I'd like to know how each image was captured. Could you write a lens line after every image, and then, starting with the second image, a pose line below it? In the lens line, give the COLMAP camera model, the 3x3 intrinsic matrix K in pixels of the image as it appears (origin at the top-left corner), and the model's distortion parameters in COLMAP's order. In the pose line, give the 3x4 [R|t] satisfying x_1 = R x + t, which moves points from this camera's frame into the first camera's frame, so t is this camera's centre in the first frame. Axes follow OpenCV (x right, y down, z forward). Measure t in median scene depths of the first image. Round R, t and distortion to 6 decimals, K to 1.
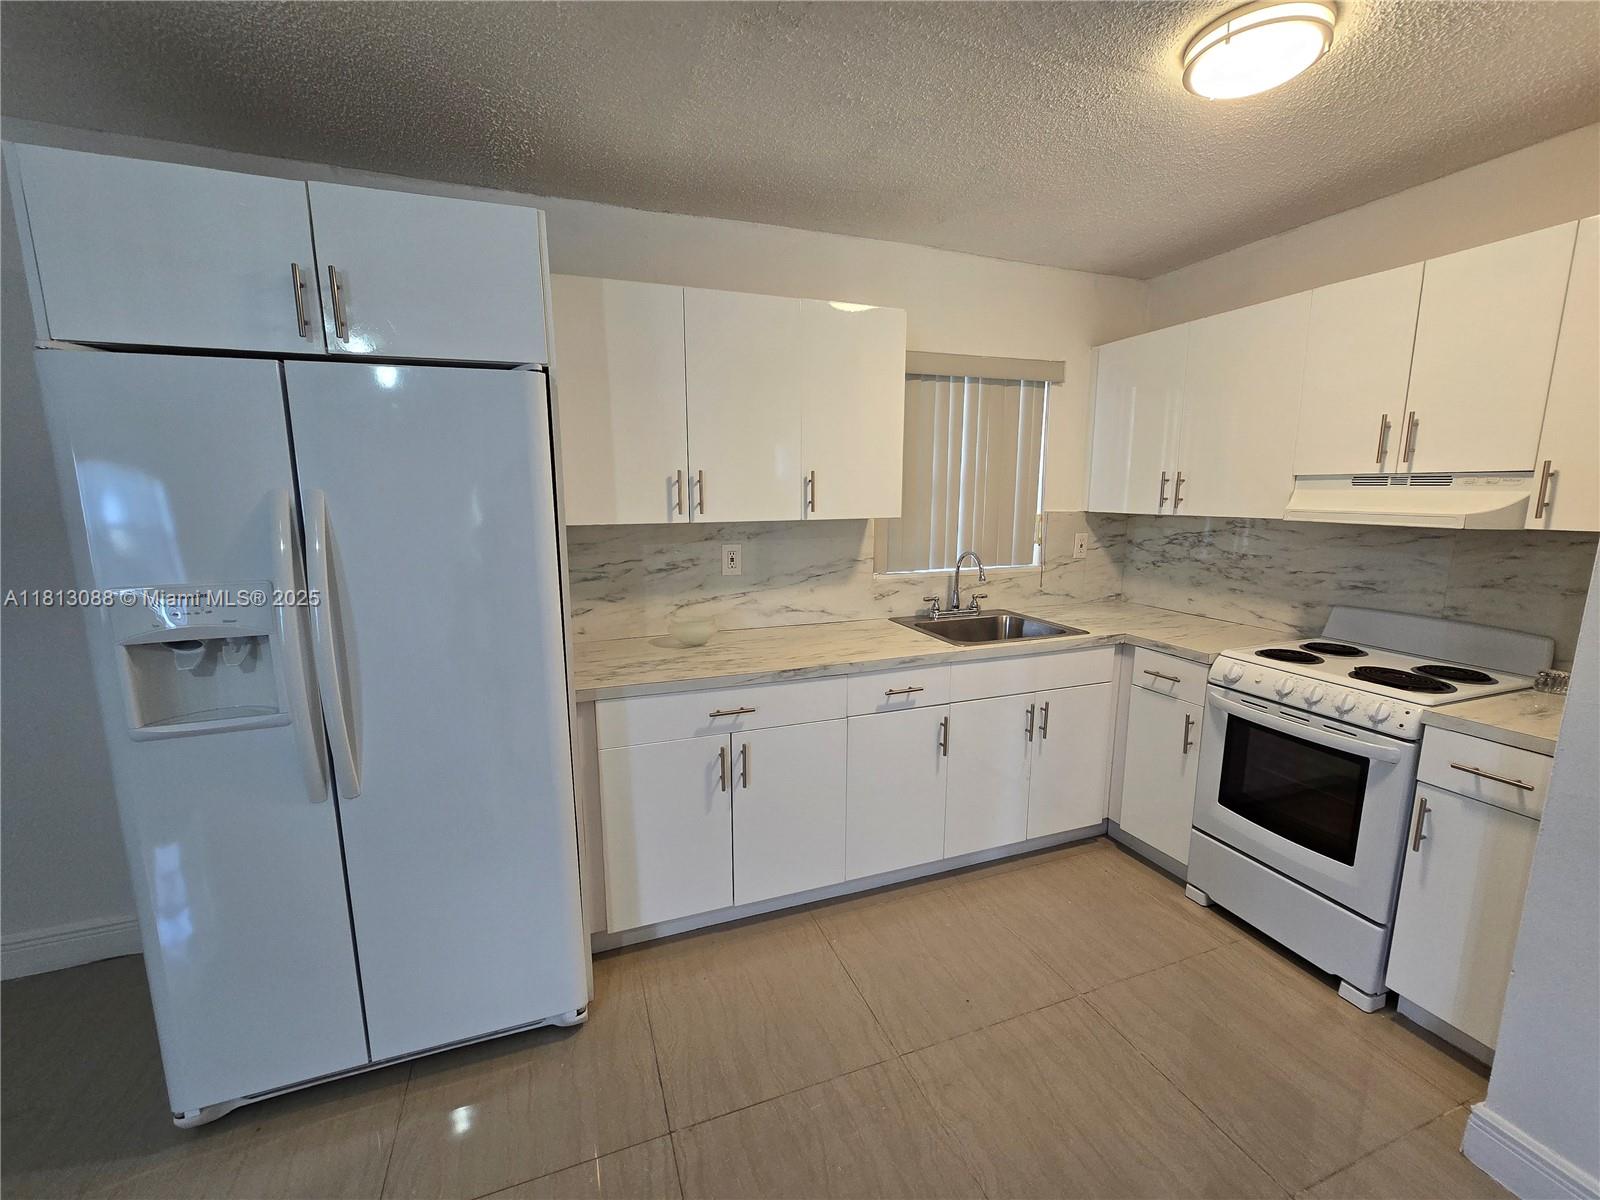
lens RADIAL K [[662.9, 0, 800.0], [0, 662.9, 600.0], [0, 0, 1]] dist [-0.002300, -0.000083]
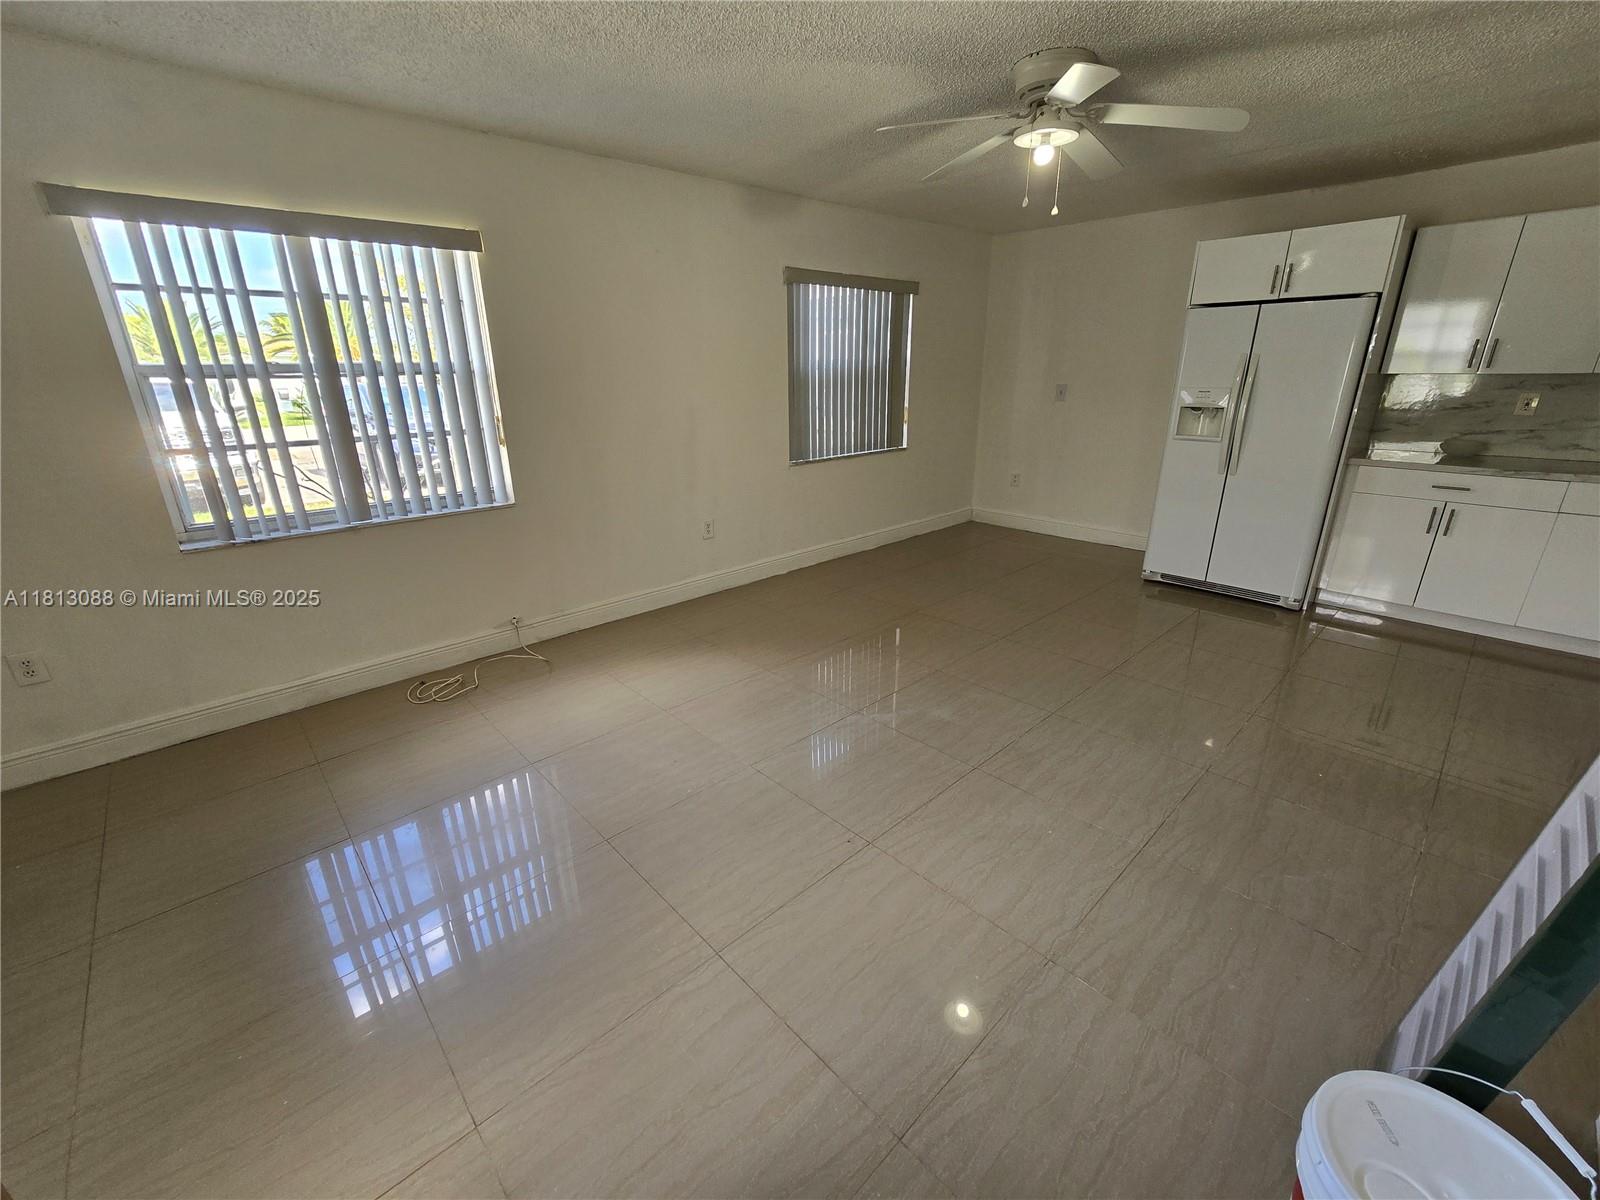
lens RADIAL K [[662.9, 0, 800.0], [0, 662.9, 600.0], [0, 0, 1]] dist [-0.002300, -0.000083]
pose [[0.386973, 0.302709, -0.870987, 1.123539], [-0.147247, 0.952744, 0.265703, 0.327982], [0.910258, 0.025430, 0.413259, -1.669568]]
